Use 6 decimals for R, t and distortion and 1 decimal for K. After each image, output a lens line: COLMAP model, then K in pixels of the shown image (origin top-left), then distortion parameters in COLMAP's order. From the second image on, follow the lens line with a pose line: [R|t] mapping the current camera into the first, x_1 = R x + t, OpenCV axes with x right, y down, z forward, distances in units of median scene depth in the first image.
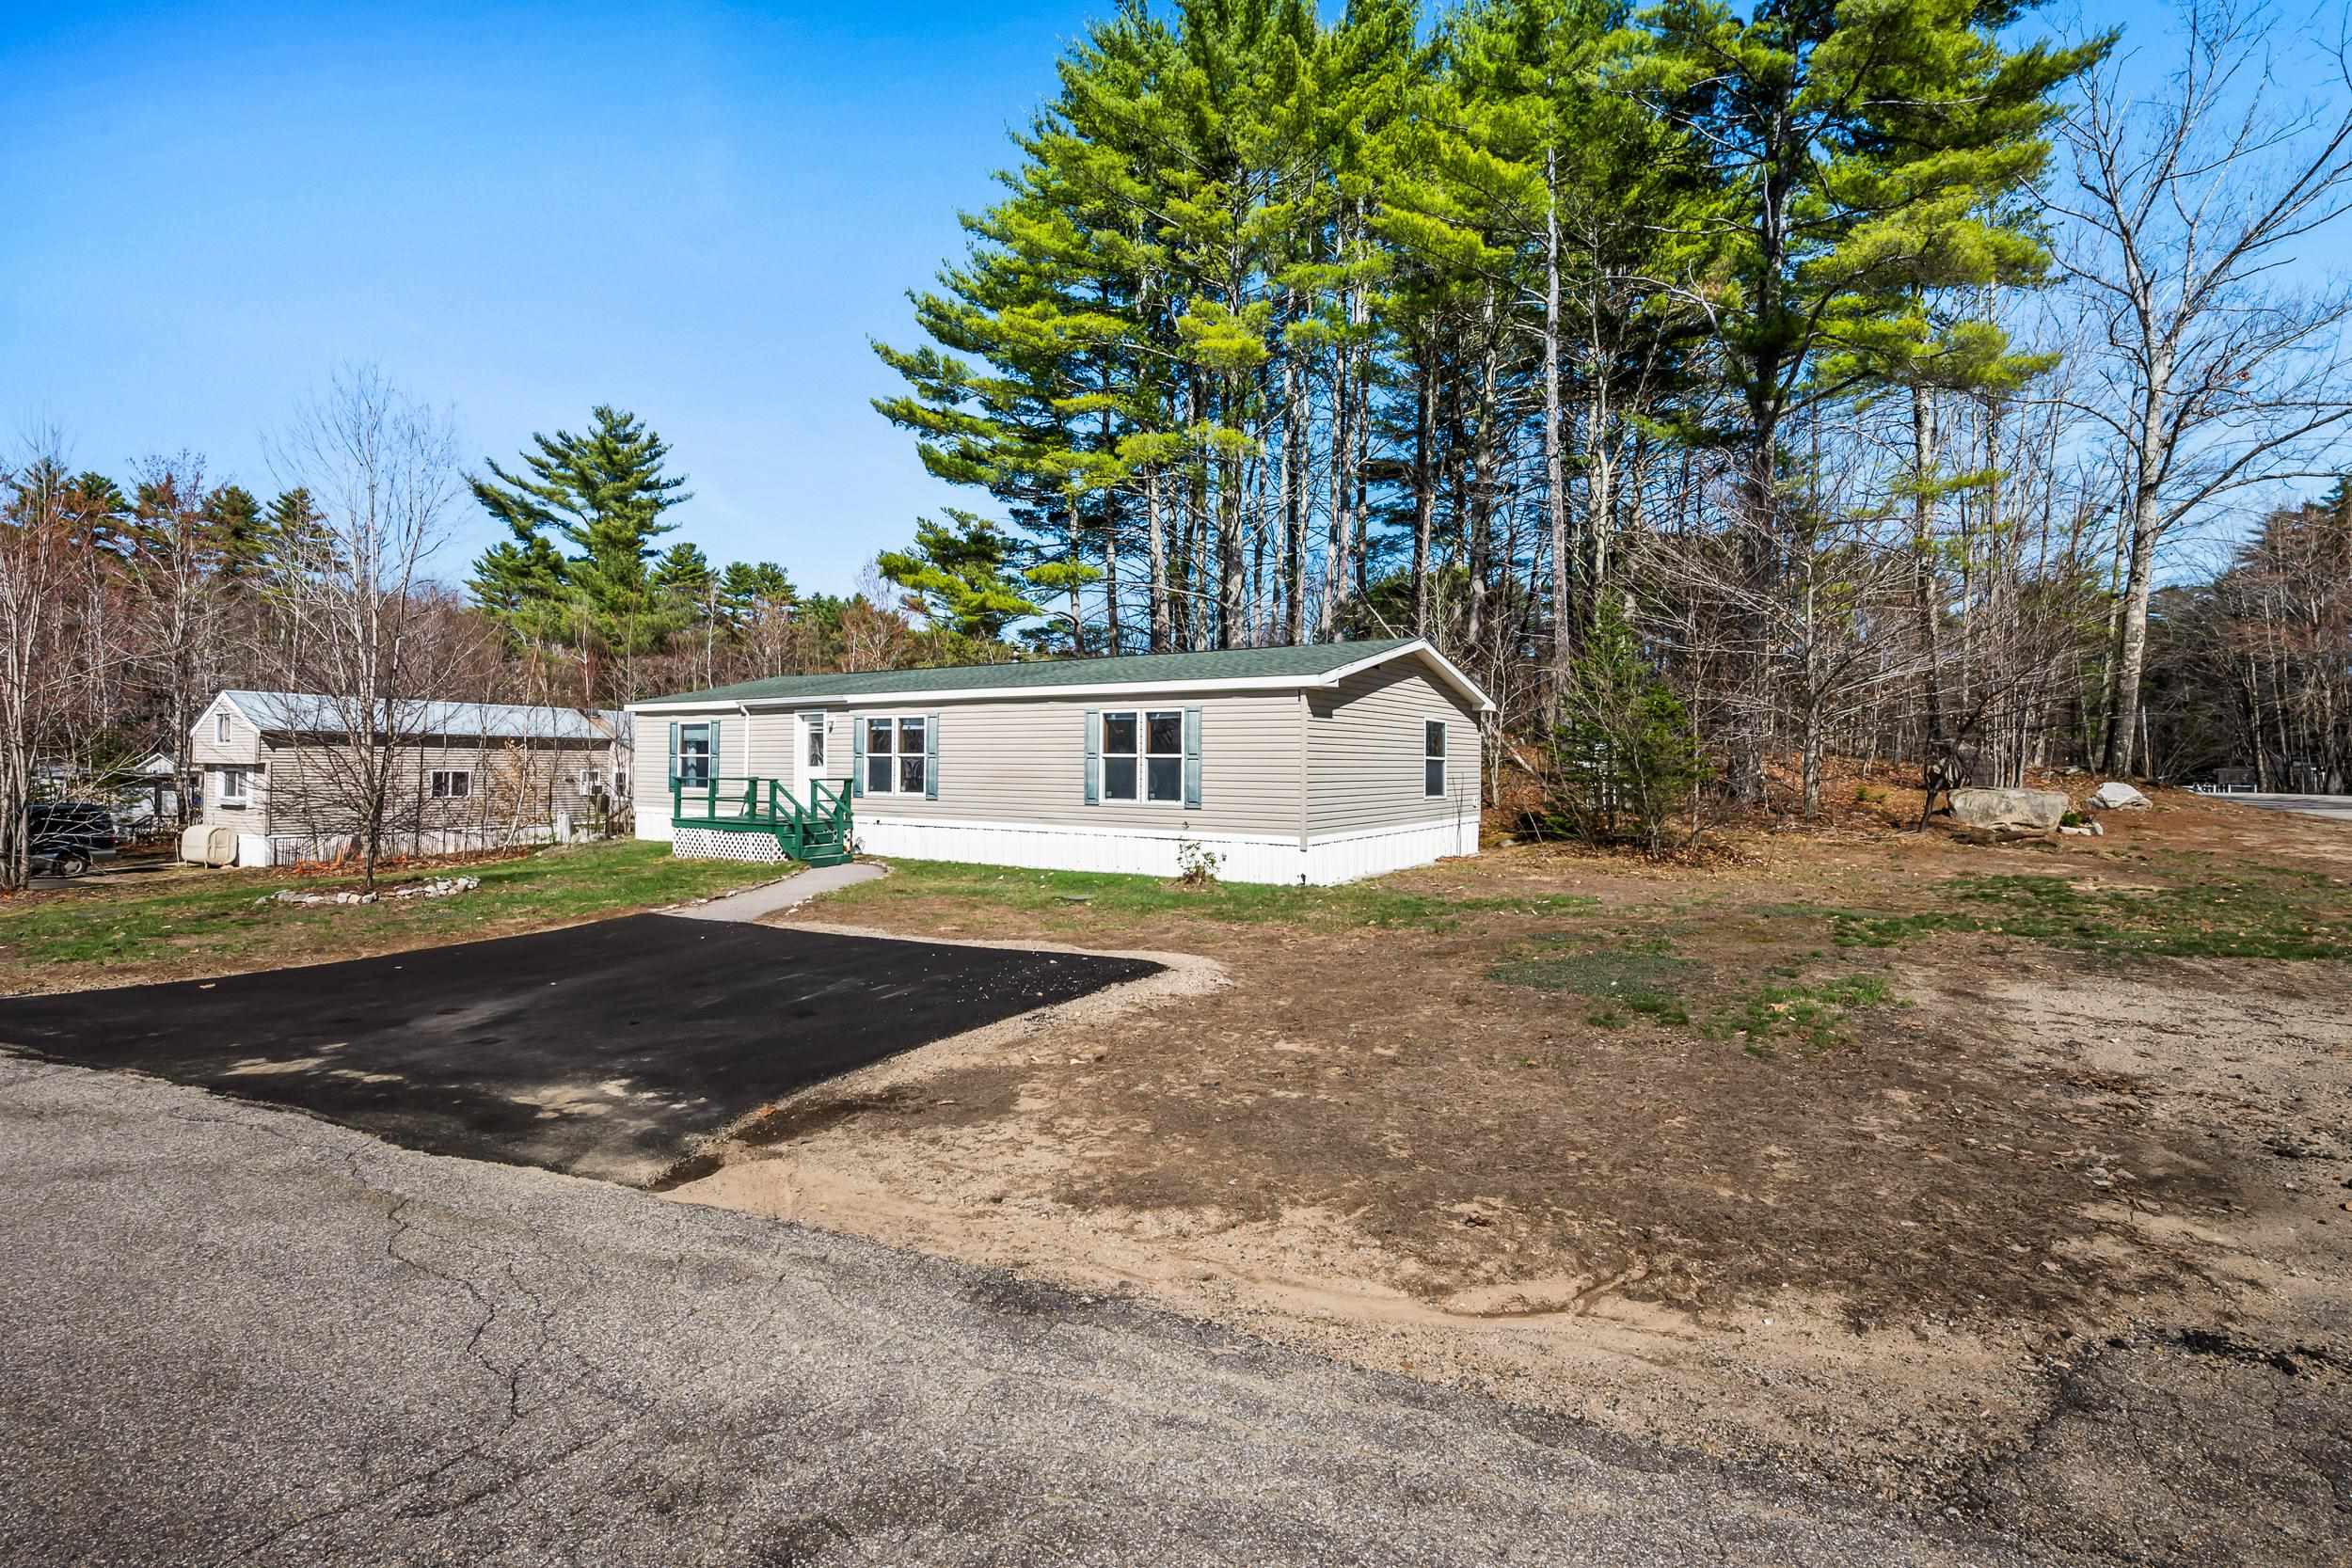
lens RADIAL K [[1115.8, 0, 1188.7], [0, 1115.8, 763.8], [0, 0, 1]] dist [0.000675, 0.000727]
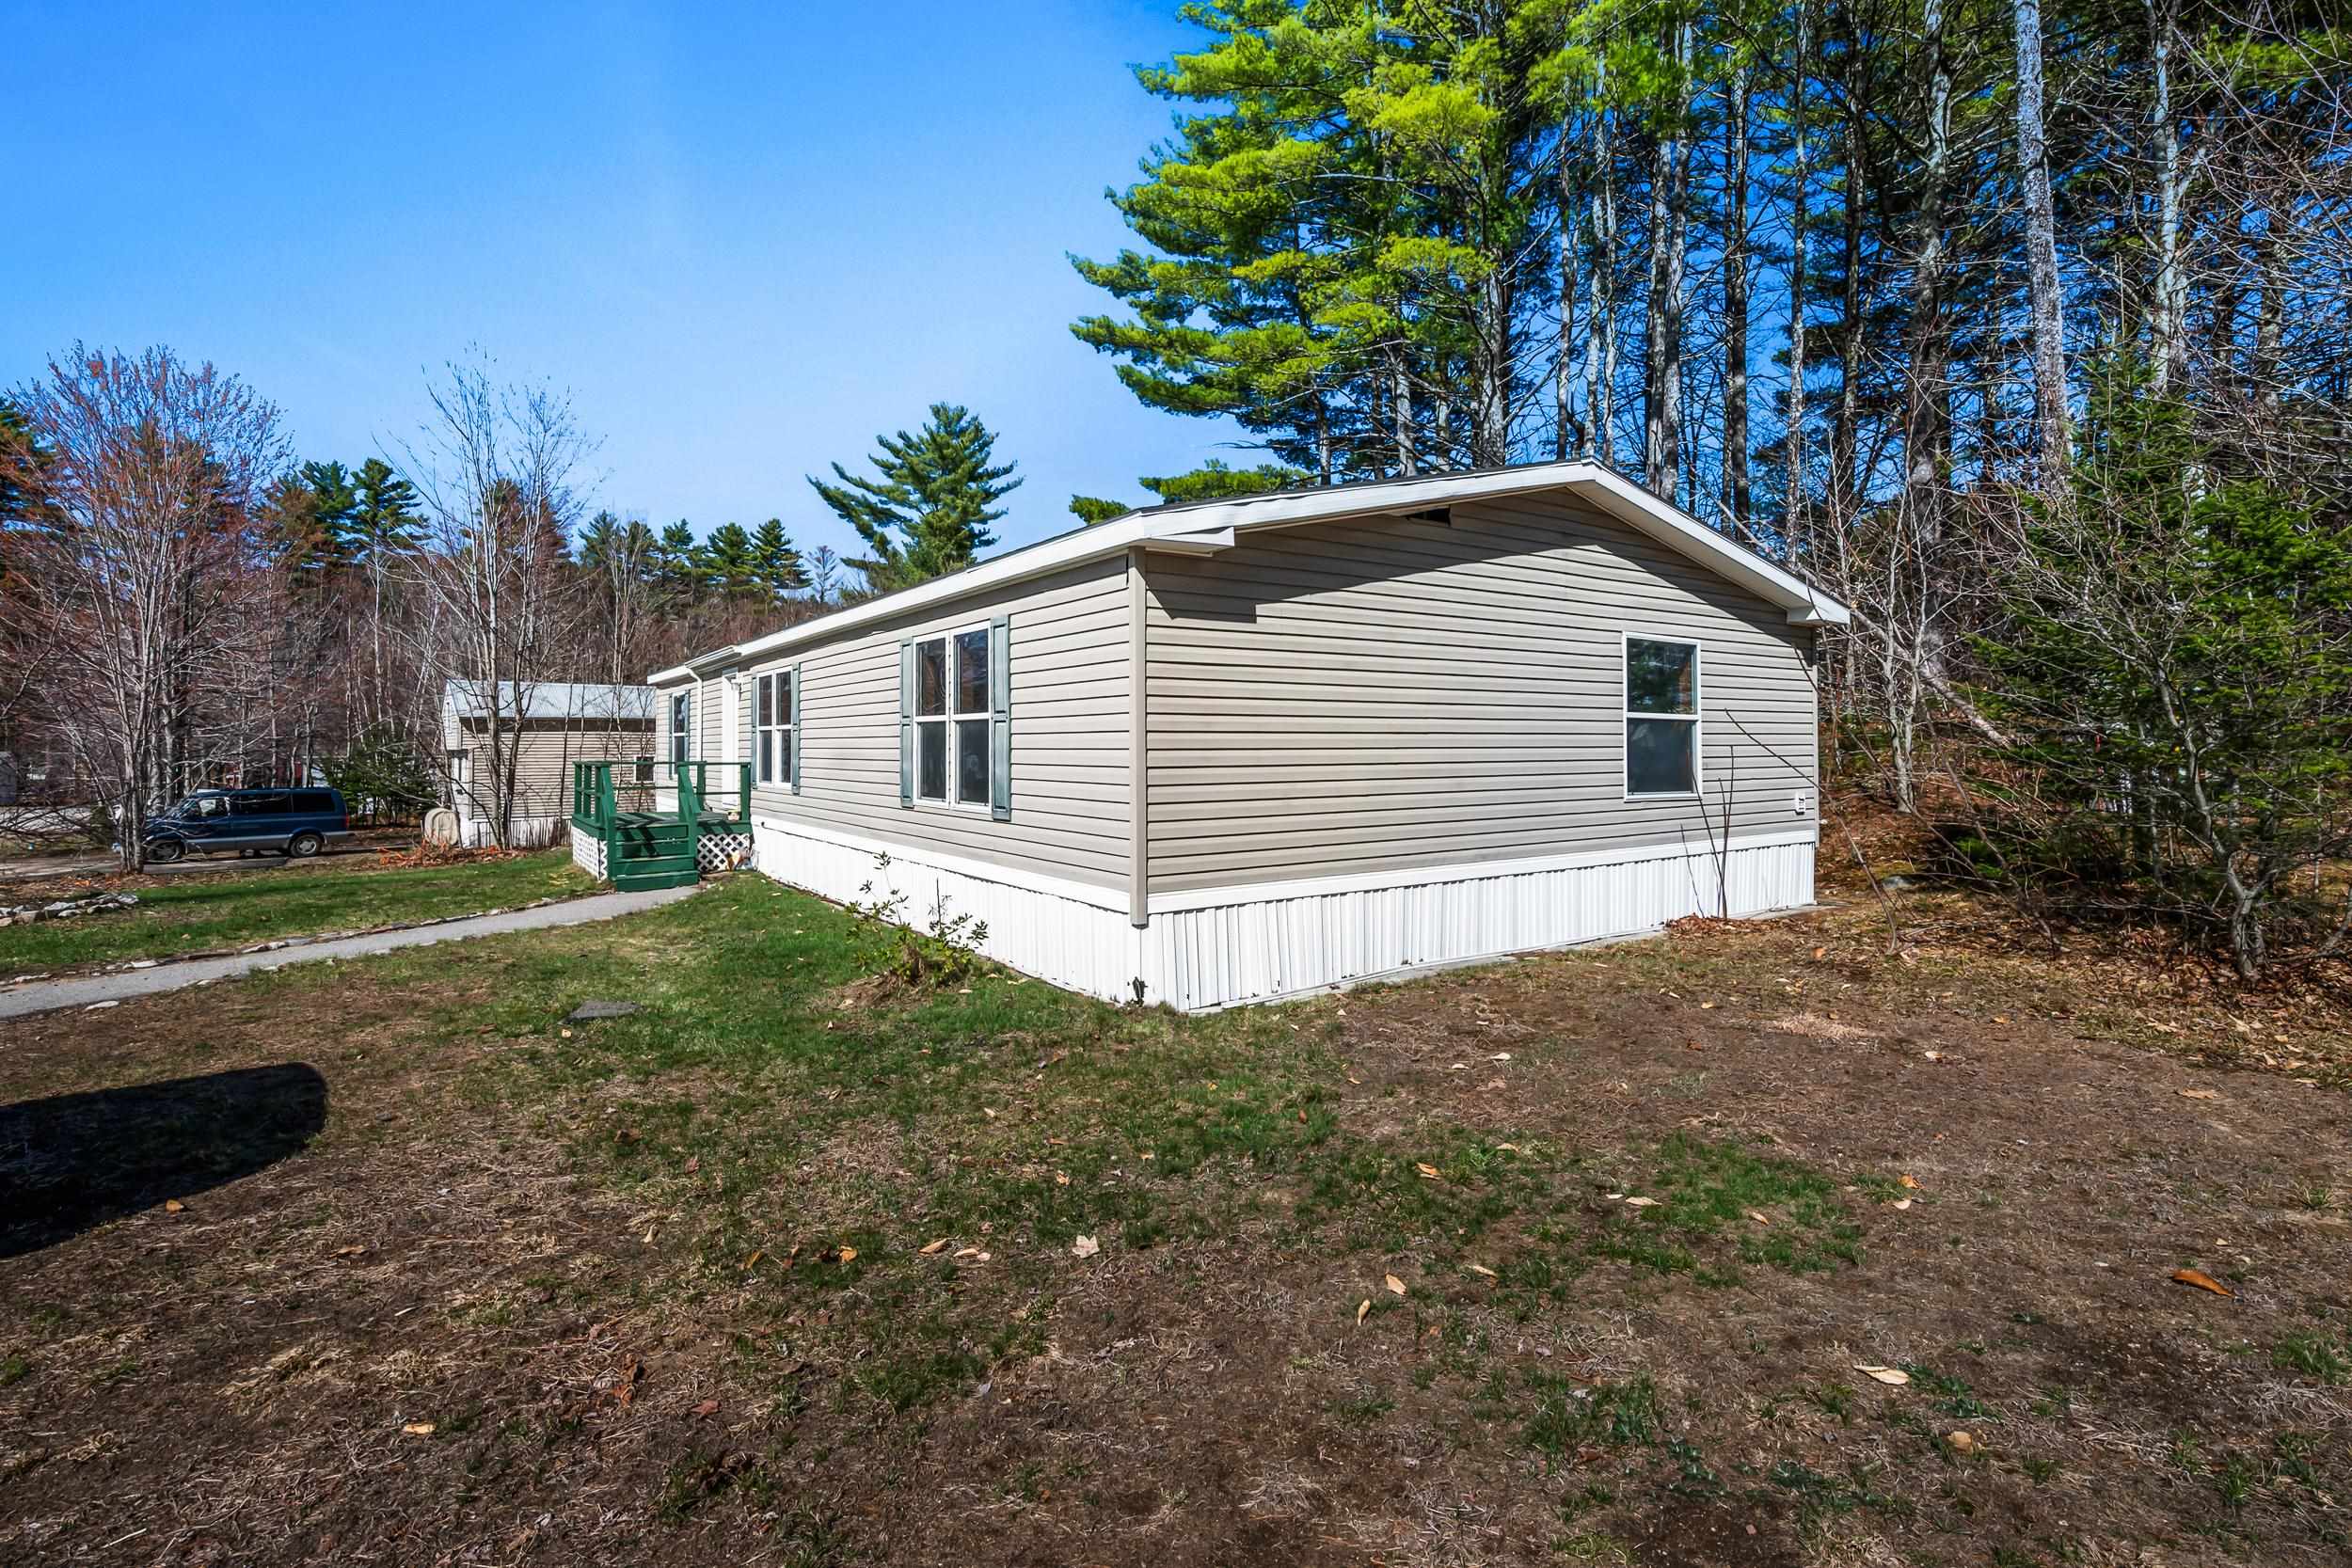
lens RADIAL K [[1115.8, 0, 1115.0], [0, 1115.8, 728.7], [0, 0, 1]] dist [0.000675, 0.000727]
pose [[0.908305, -0.016080, -0.417999, 0.174019], [0.010101, 0.999813, -0.016513, 0.005185], [0.418186, 0.010777, 0.908298, 0.380127]]
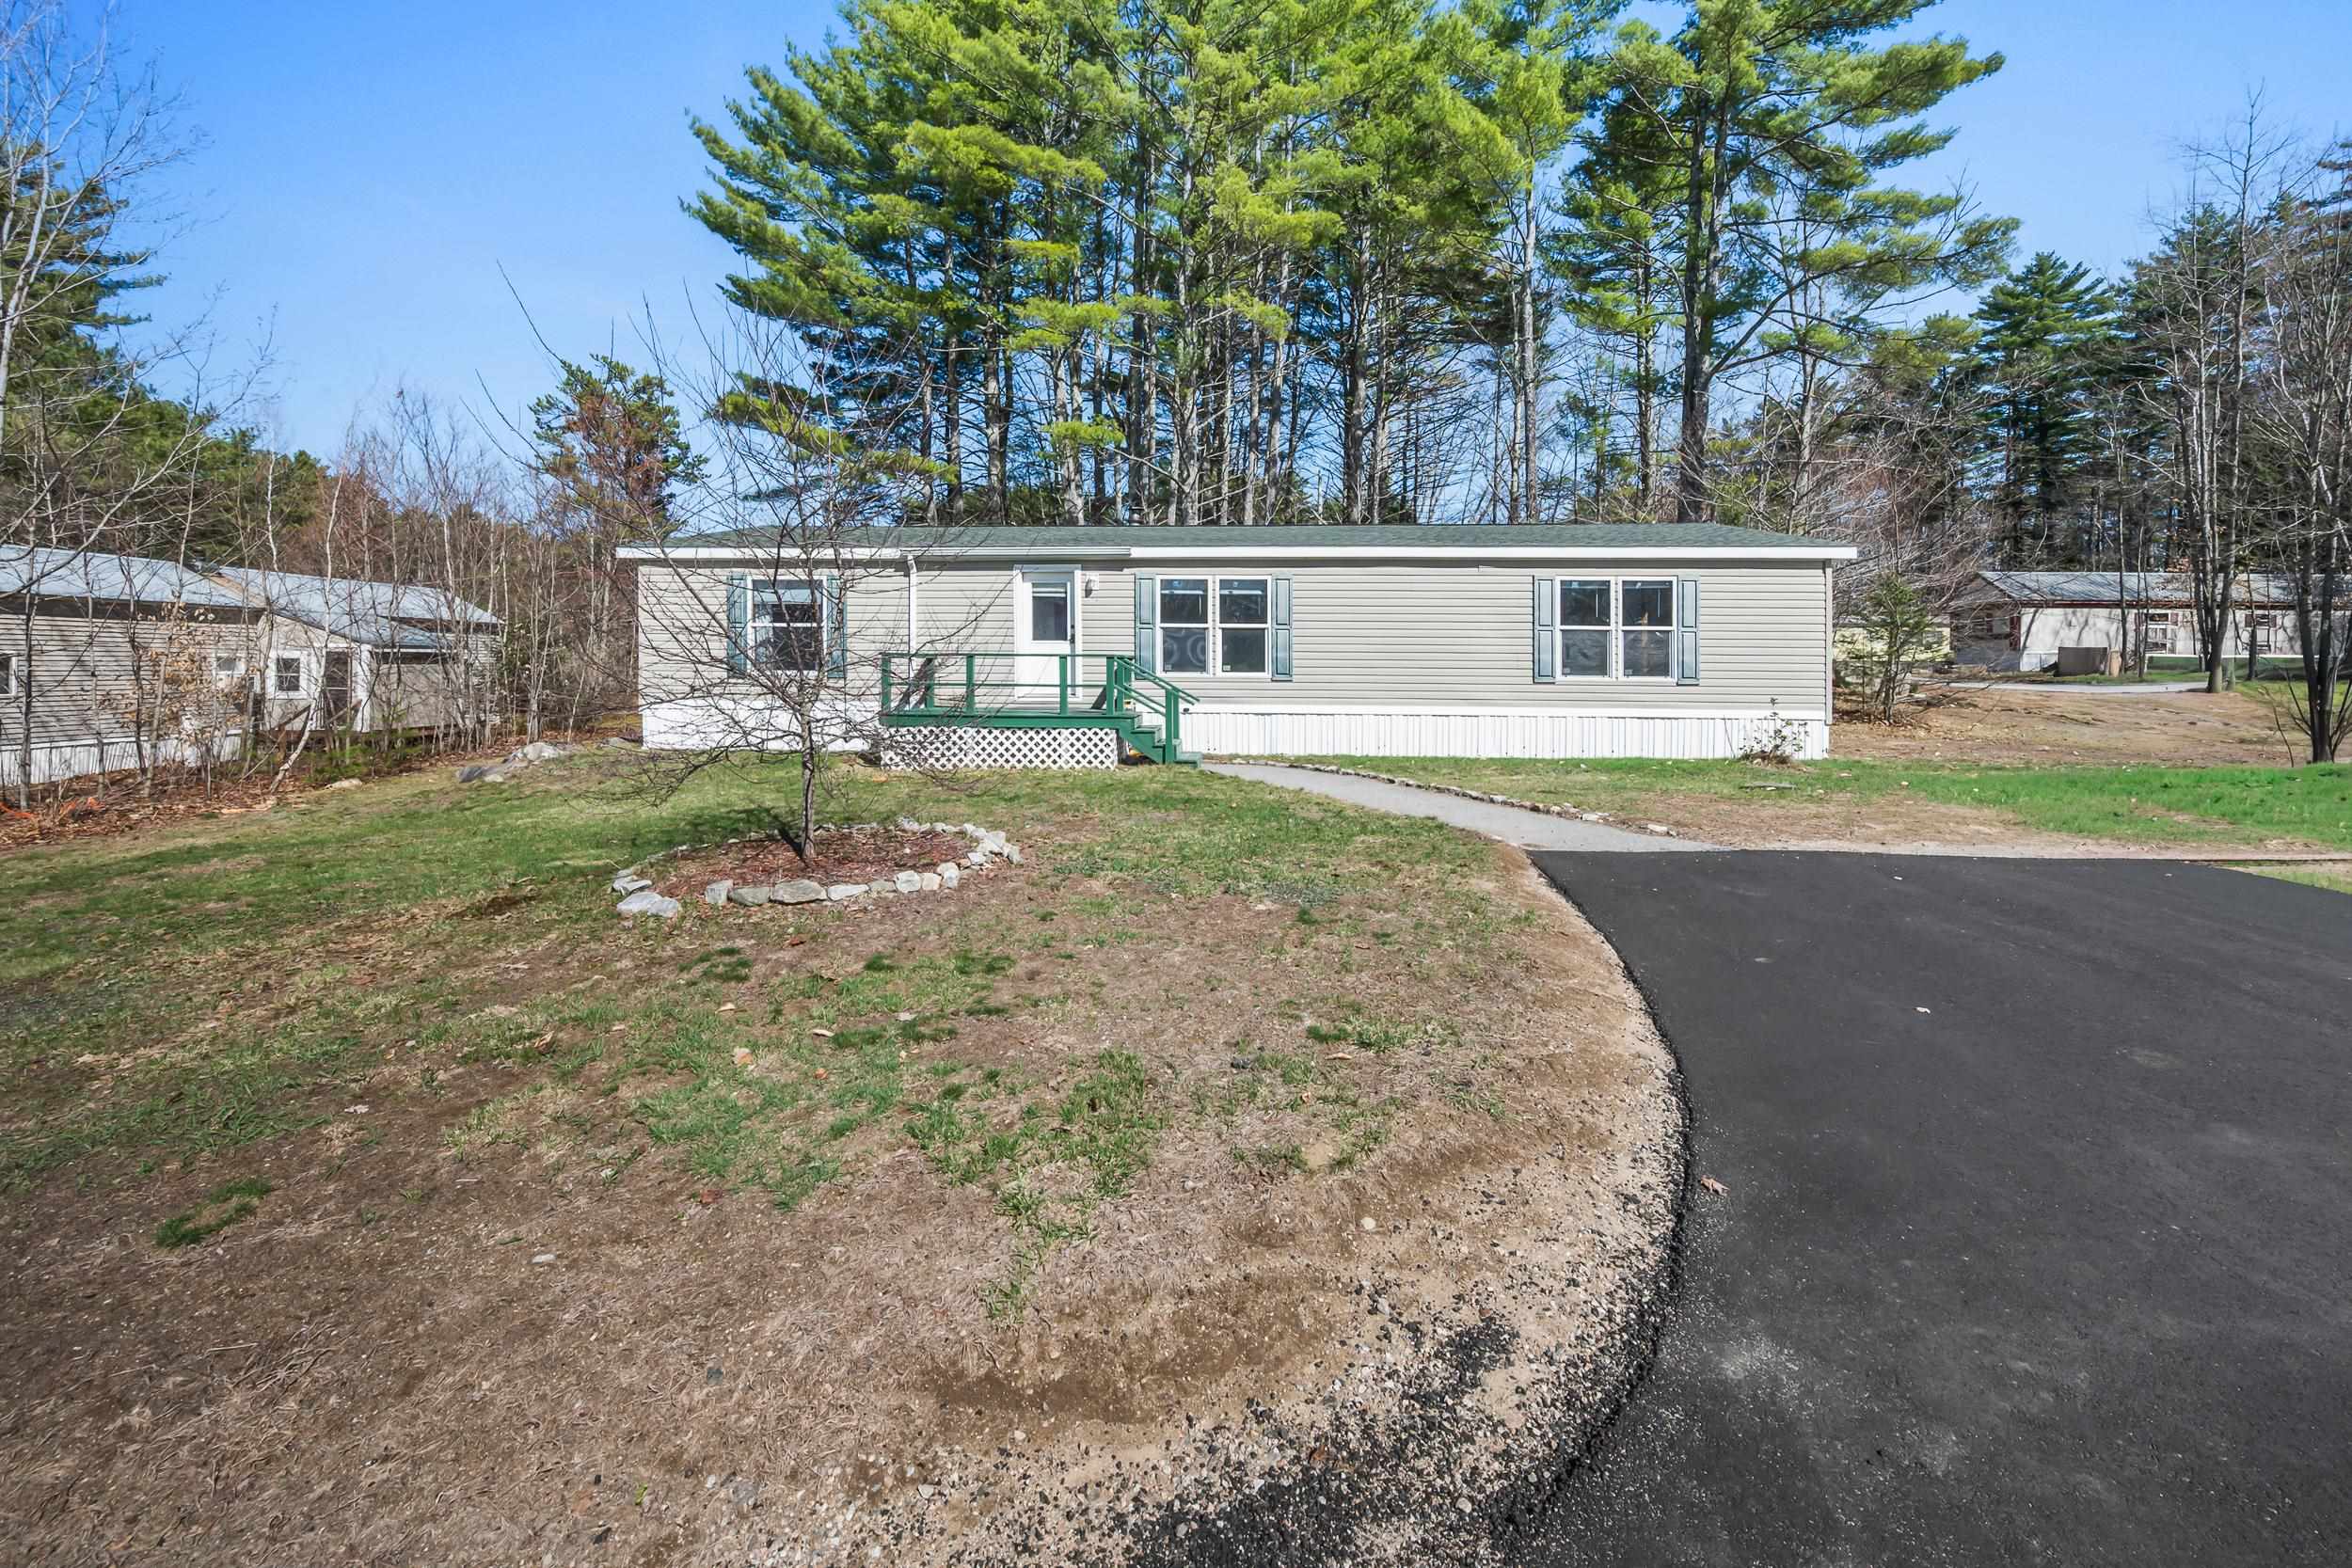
lens RADIAL K [[951.0, 0, 1235.4], [0, 951.0, 687.7], [0, 0, 1]] dist [0.002113, 0.000338]
pose [[0.867199, -0.012264, 0.497810, -0.484457], [-0.002770, 0.999562, 0.029451, 0.013367], [-0.497954, -0.026919, 0.866786, 0.330534]]
